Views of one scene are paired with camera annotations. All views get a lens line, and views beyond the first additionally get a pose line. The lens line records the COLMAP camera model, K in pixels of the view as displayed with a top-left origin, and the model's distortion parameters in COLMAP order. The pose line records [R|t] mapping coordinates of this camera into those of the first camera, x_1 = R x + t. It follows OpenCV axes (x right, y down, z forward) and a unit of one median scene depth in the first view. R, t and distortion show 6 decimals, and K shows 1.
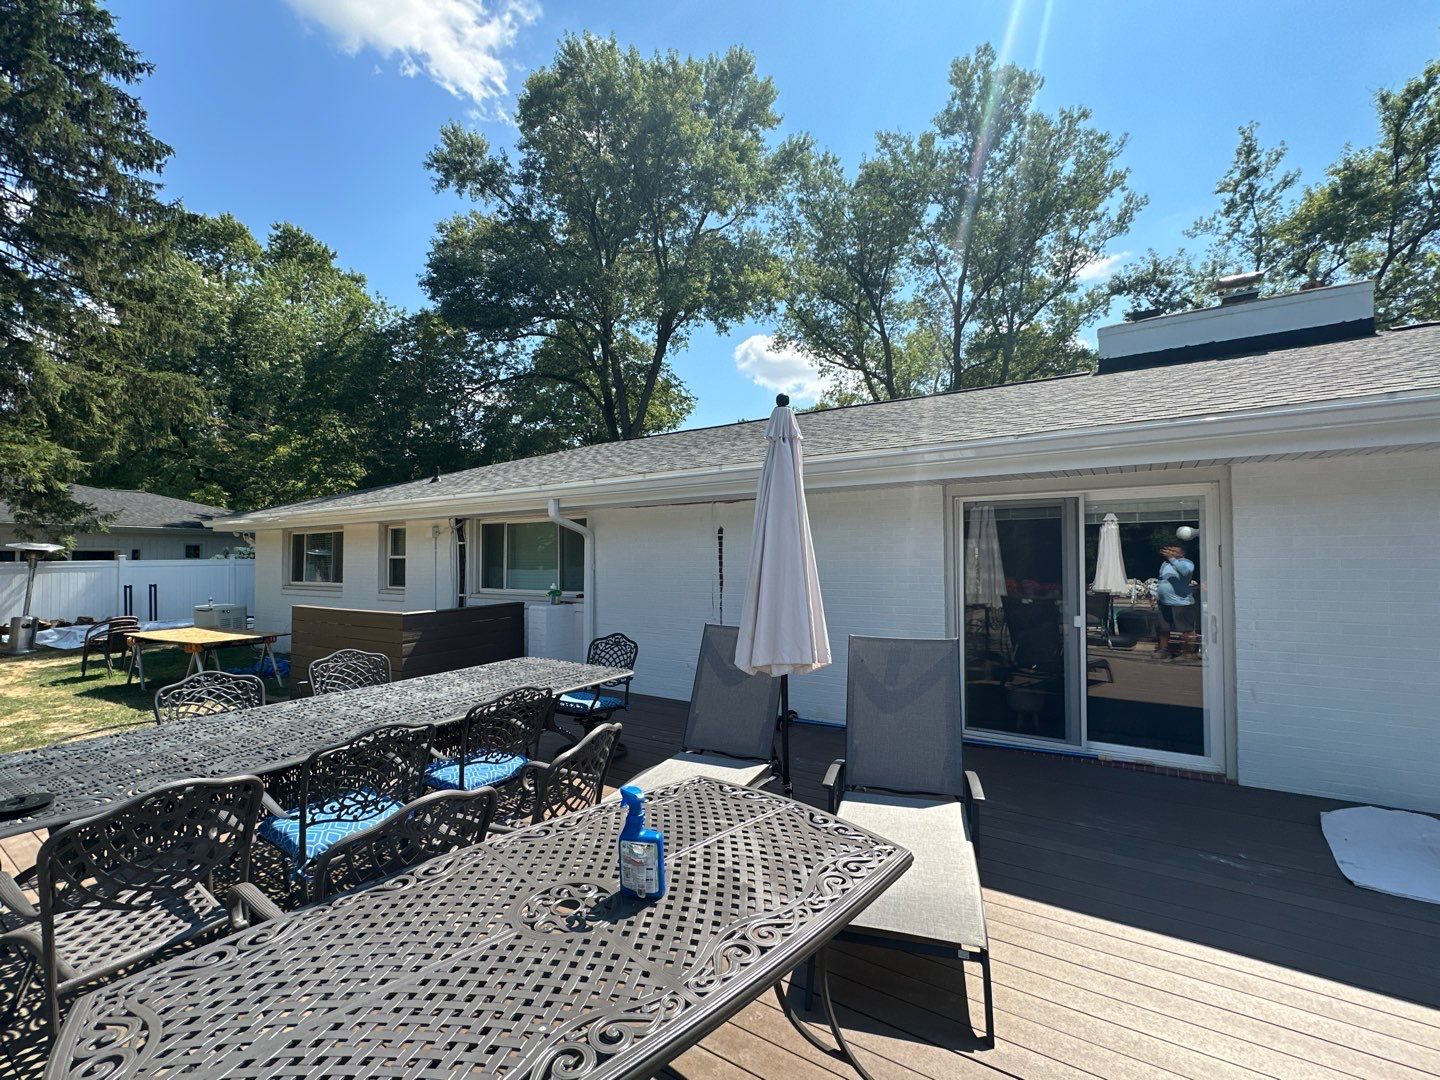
lens RADIAL K [[644.9, 0, 710.9], [0, 644.9, 531.0], [0, 0, 1]] dist [-0.010705, 0.003800]
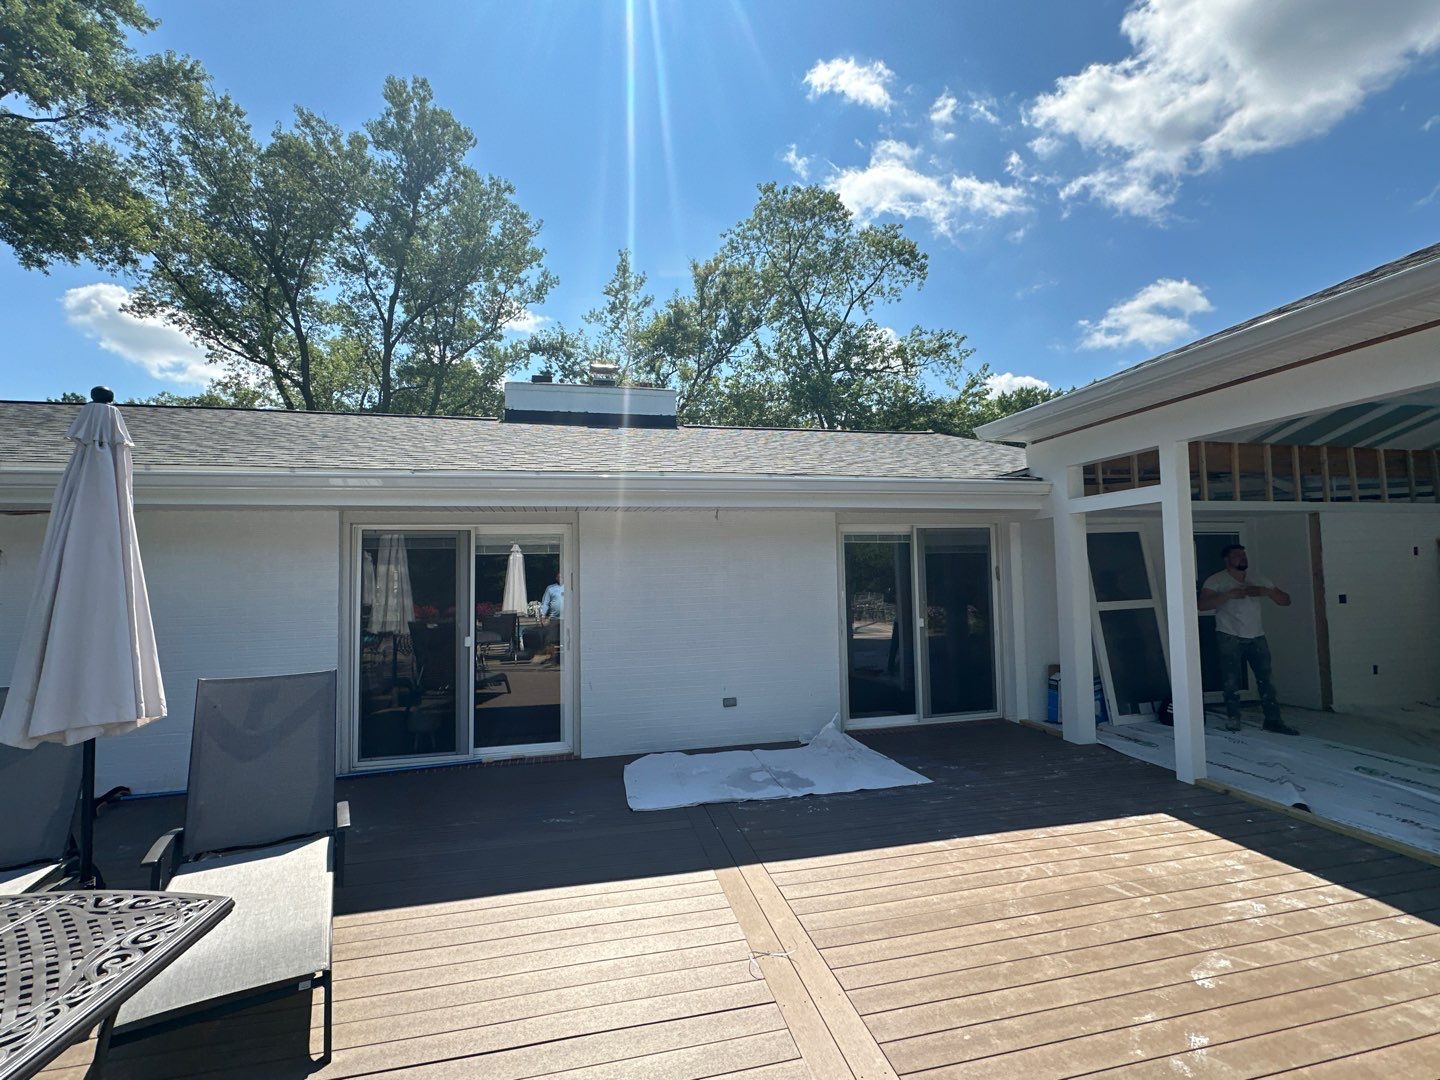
lens RADIAL K [[644.9, 0, 718.6], [0, 644.9, 539.1], [0, 0, 1]] dist [-0.010705, 0.003800]
pose [[0.664010, 0.036131, 0.746850, 0.004522], [-0.015812, 0.999287, -0.034286, -0.001223], [-0.747556, 0.010957, 0.664108, -0.014284]]
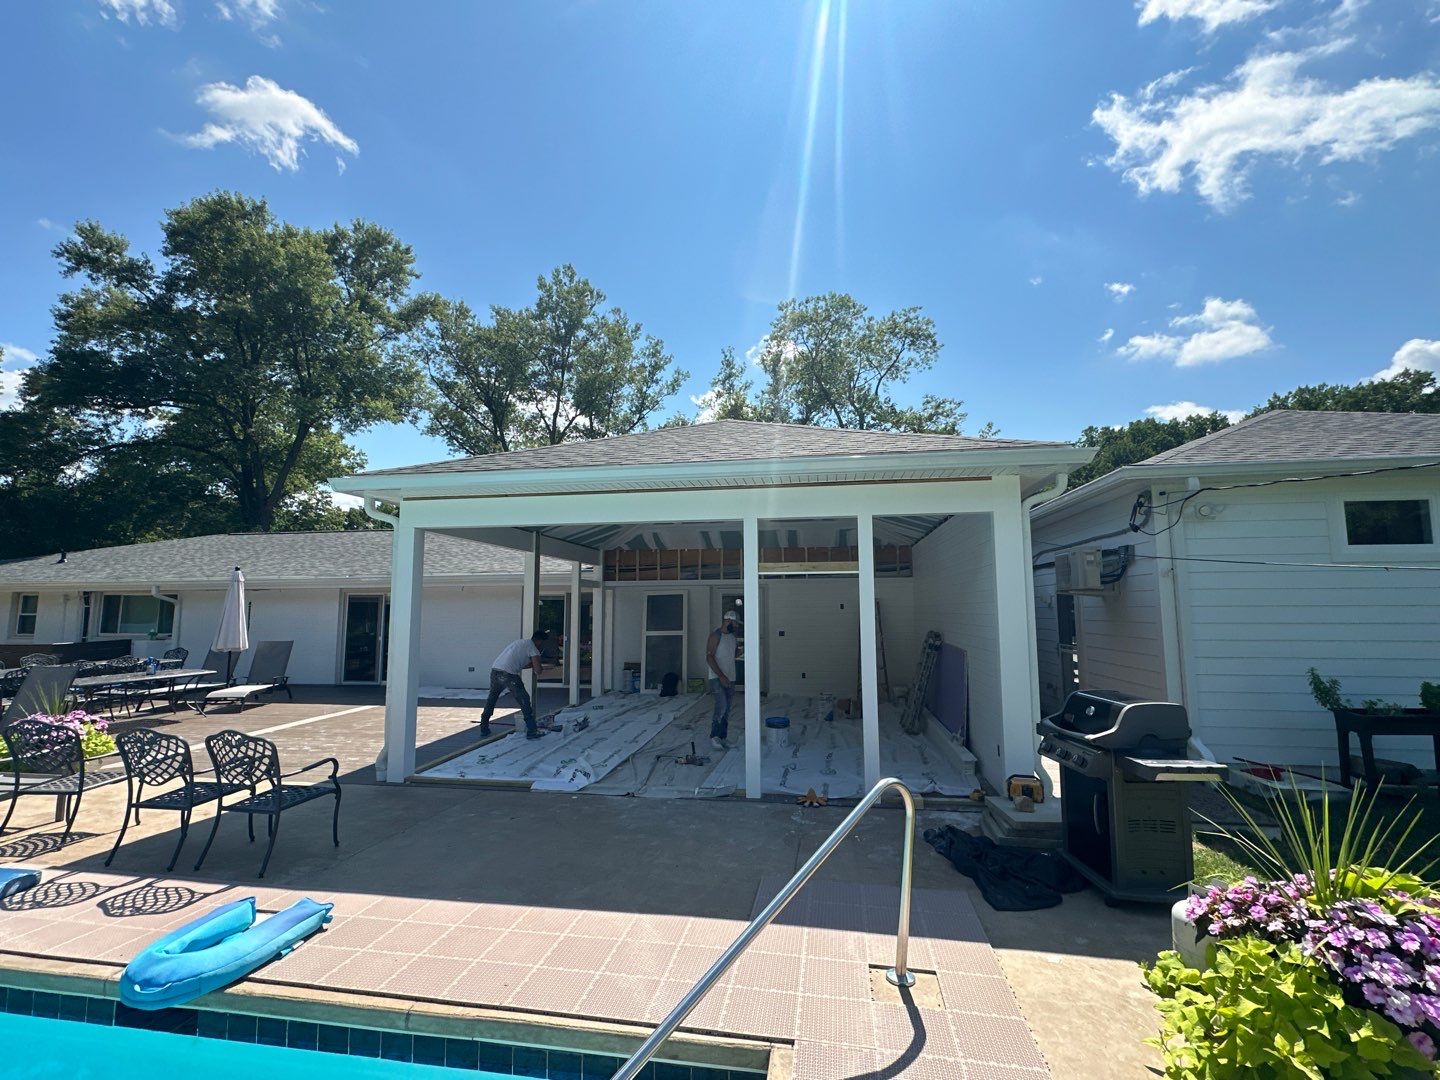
lens RADIAL K [[644.9, 0, 713.1], [0, 644.9, 537.2], [0, 0, 1]] dist [-0.010705, 0.003800]
pose [[0.902694, 0.052135, 0.427112, 0.147997], [-0.019565, 0.996579, -0.080298, -0.023503], [-0.429837, 0.064128, 0.900626, -0.497782]]
